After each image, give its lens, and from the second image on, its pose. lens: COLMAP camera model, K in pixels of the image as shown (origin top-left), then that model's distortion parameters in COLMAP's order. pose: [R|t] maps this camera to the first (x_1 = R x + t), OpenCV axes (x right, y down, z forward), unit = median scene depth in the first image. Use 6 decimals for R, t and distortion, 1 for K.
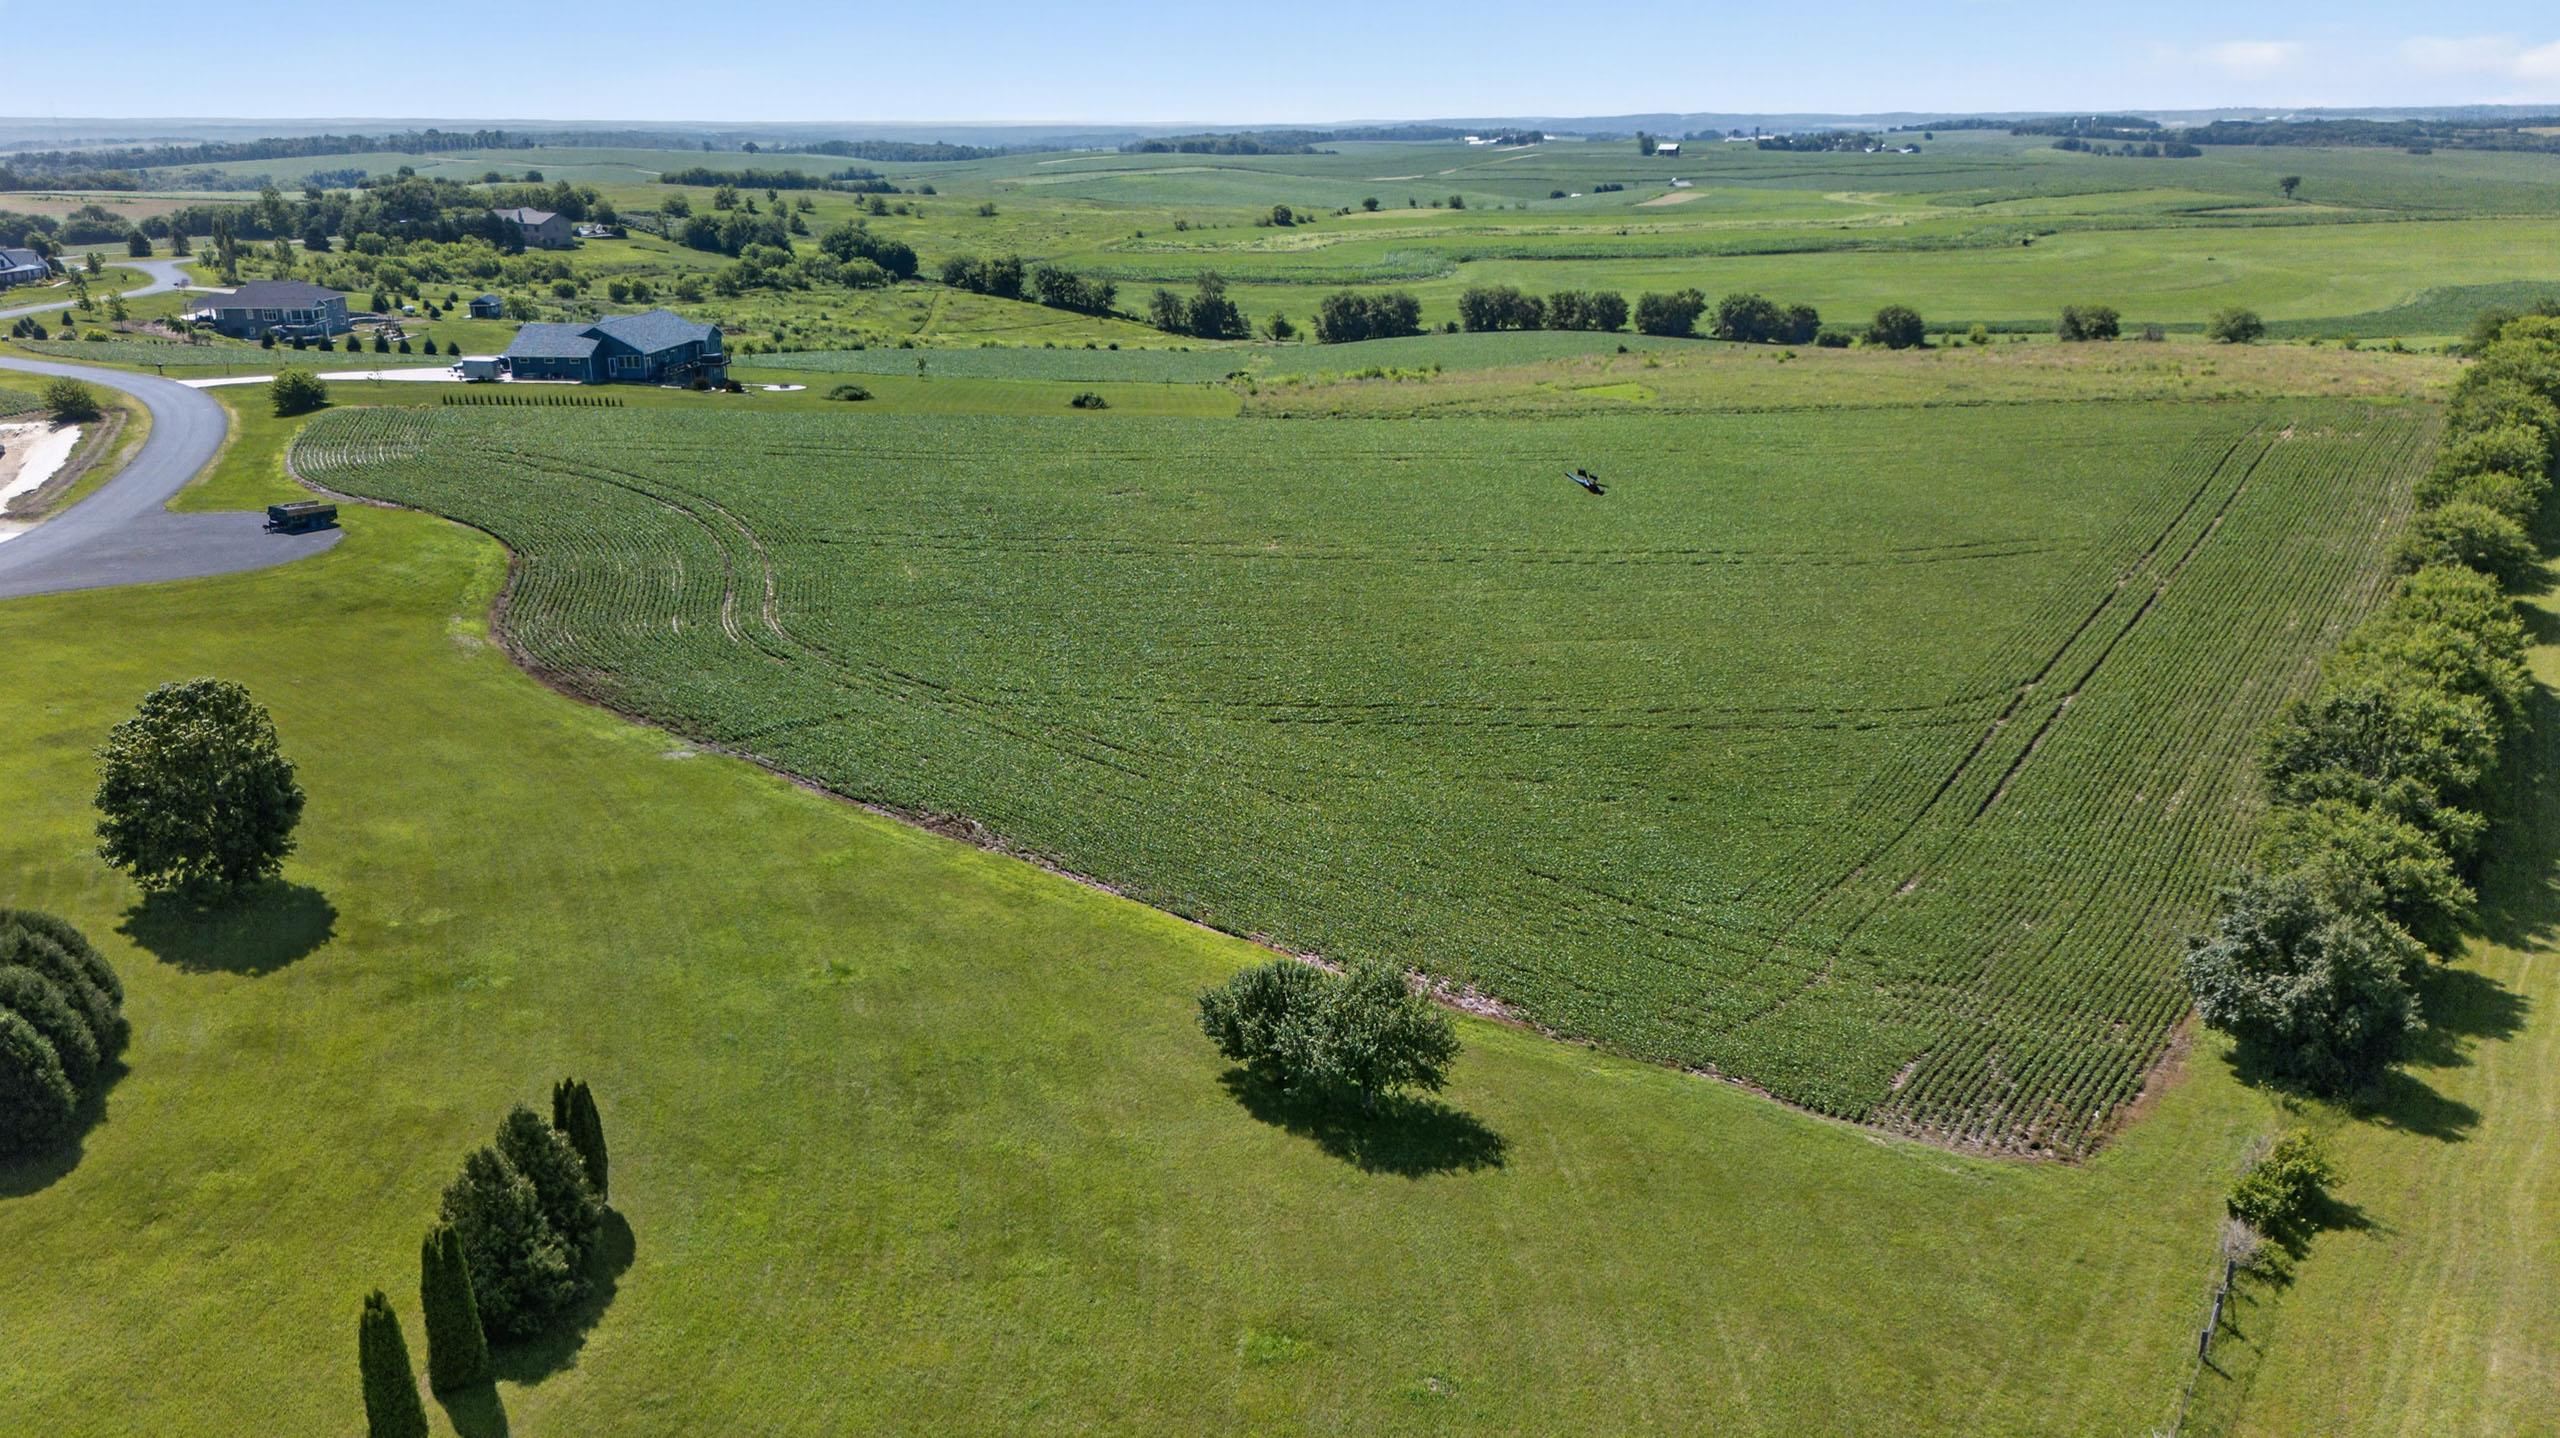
lens RADIAL K [[1887.5, 0, 1280.0], [0, 1887.5, 719.0], [0, 0, 1]] dist [0.081698, -0.092105]
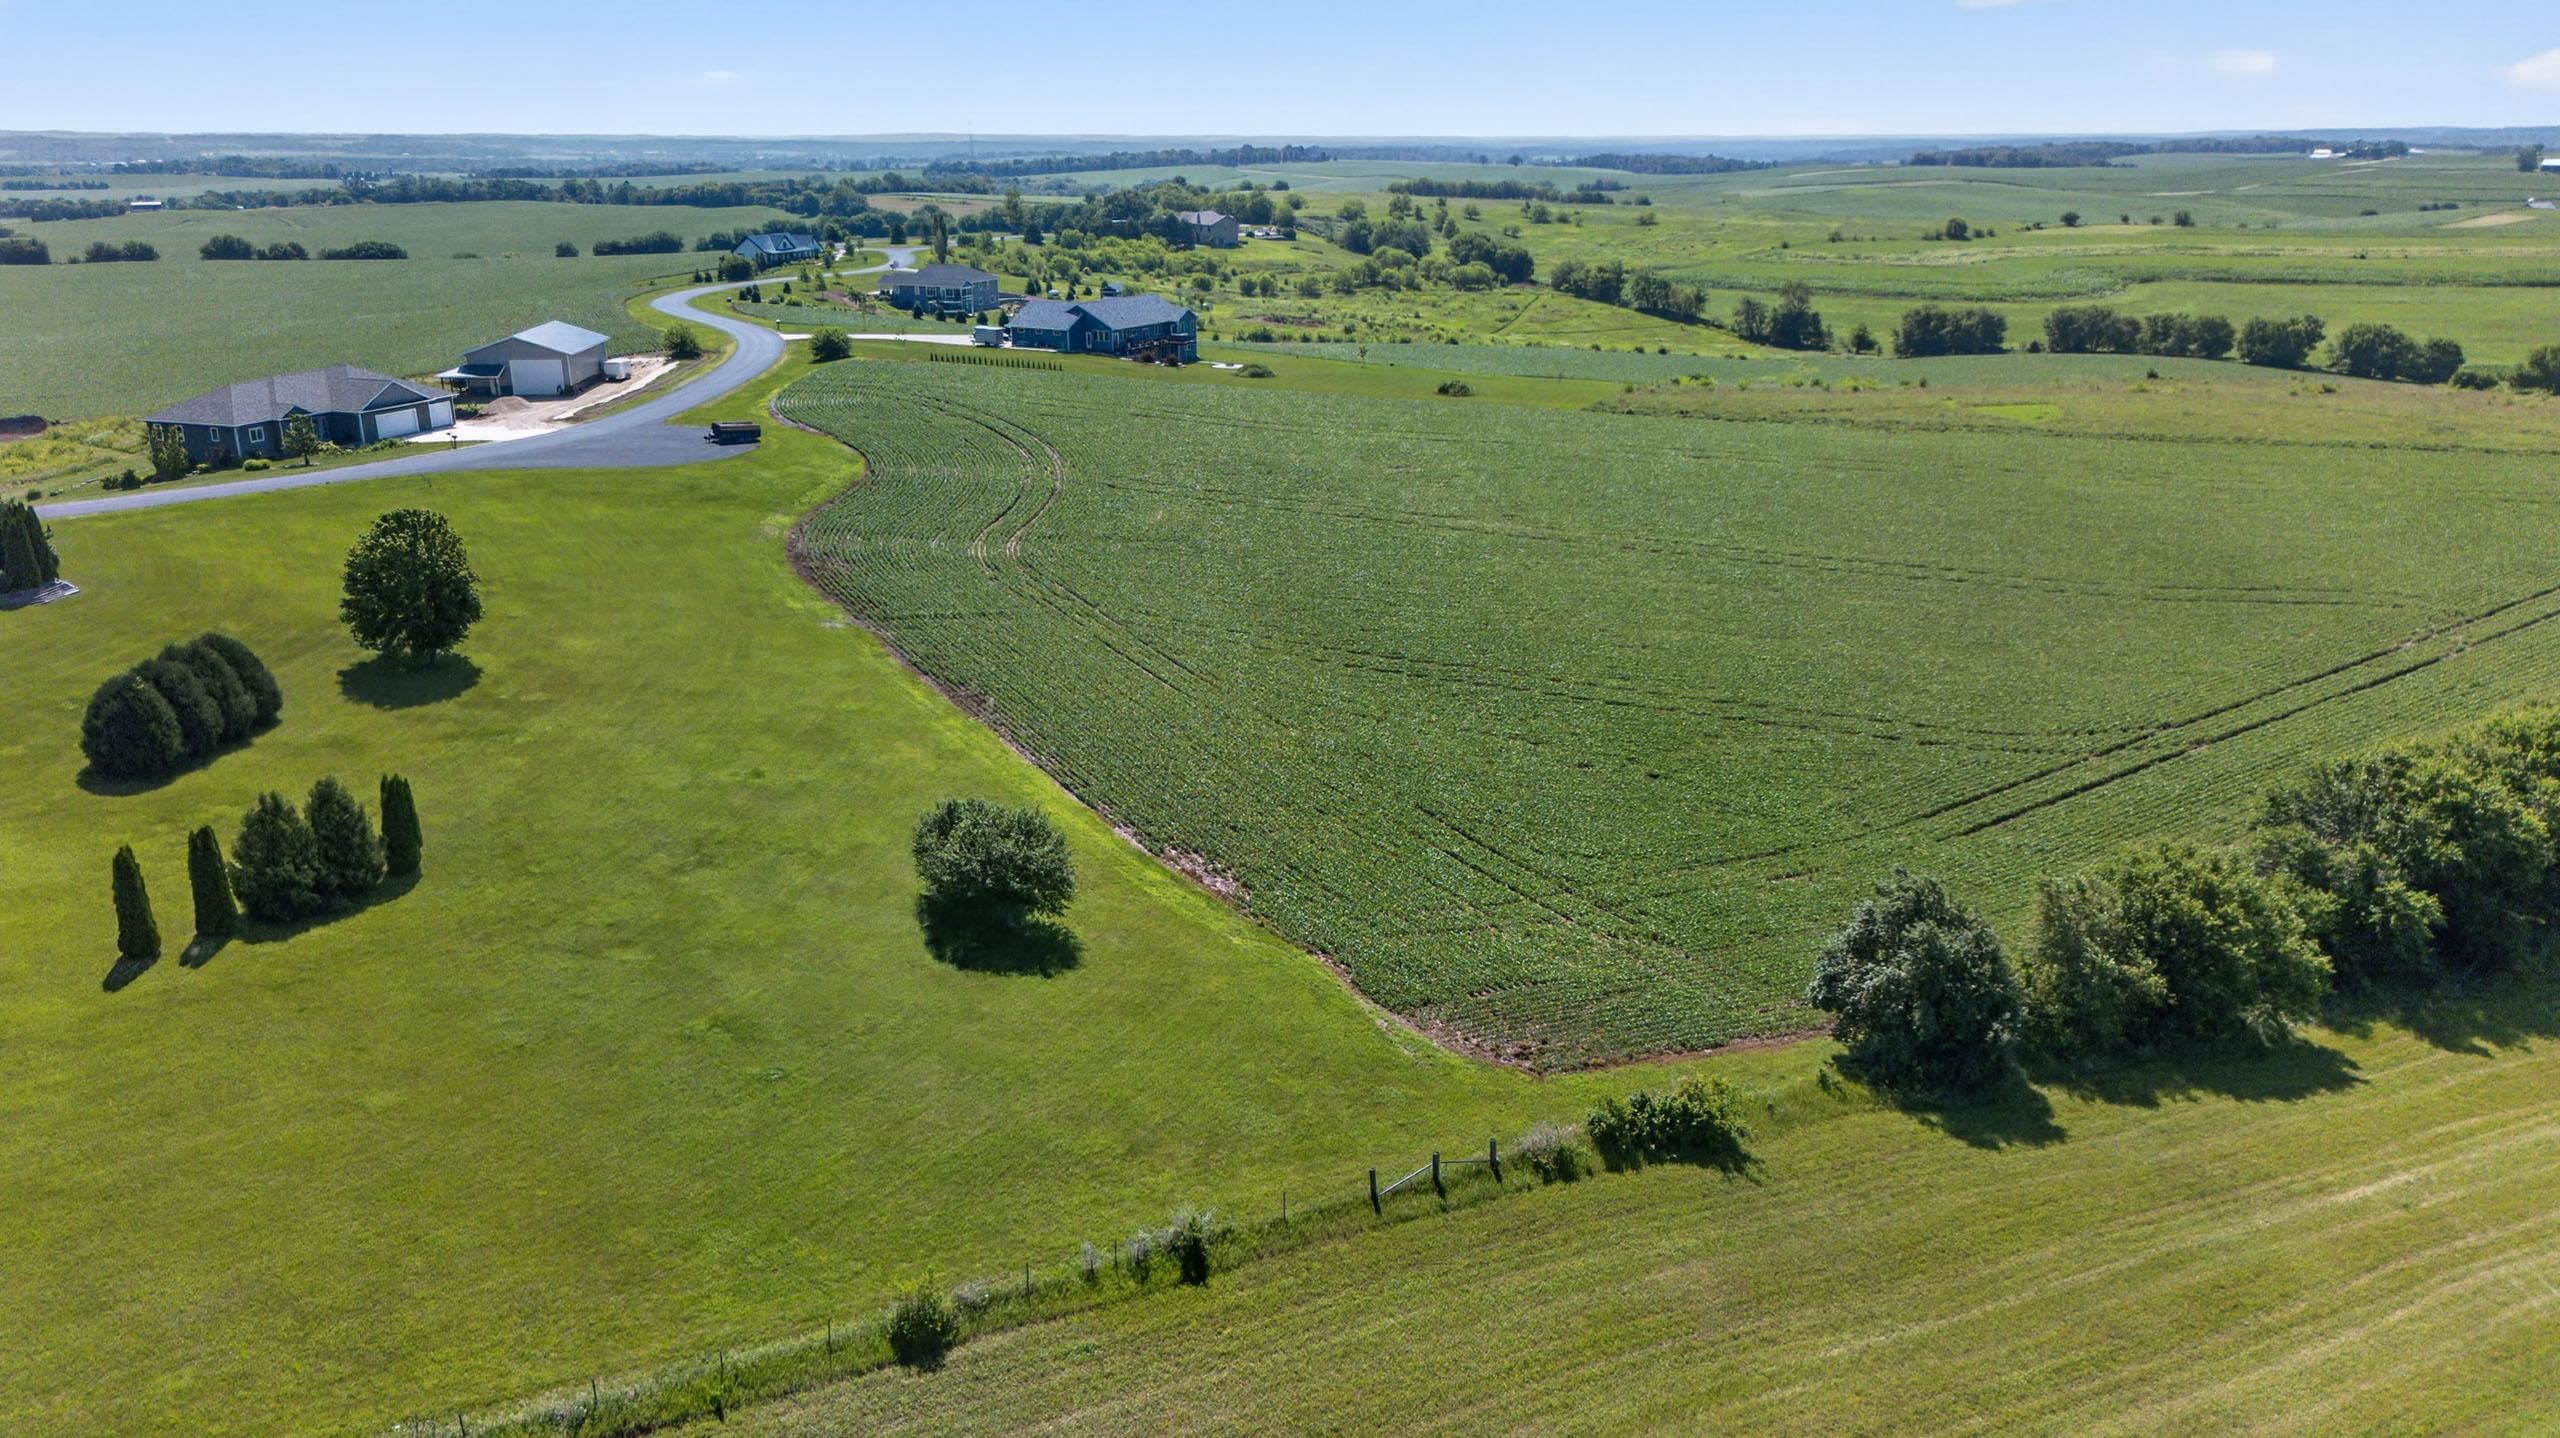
lens RADIAL K [[1887.5, 0, 1280.0], [0, 1887.5, 719.0], [0, 0, 1]] dist [0.081698, -0.092105]
pose [[0.912596, 0.124061, -0.389586, 0.132543], [-0.126788, 0.991751, 0.018817, 0.005861], [0.388707, 0.032222, 0.920798, -0.012899]]
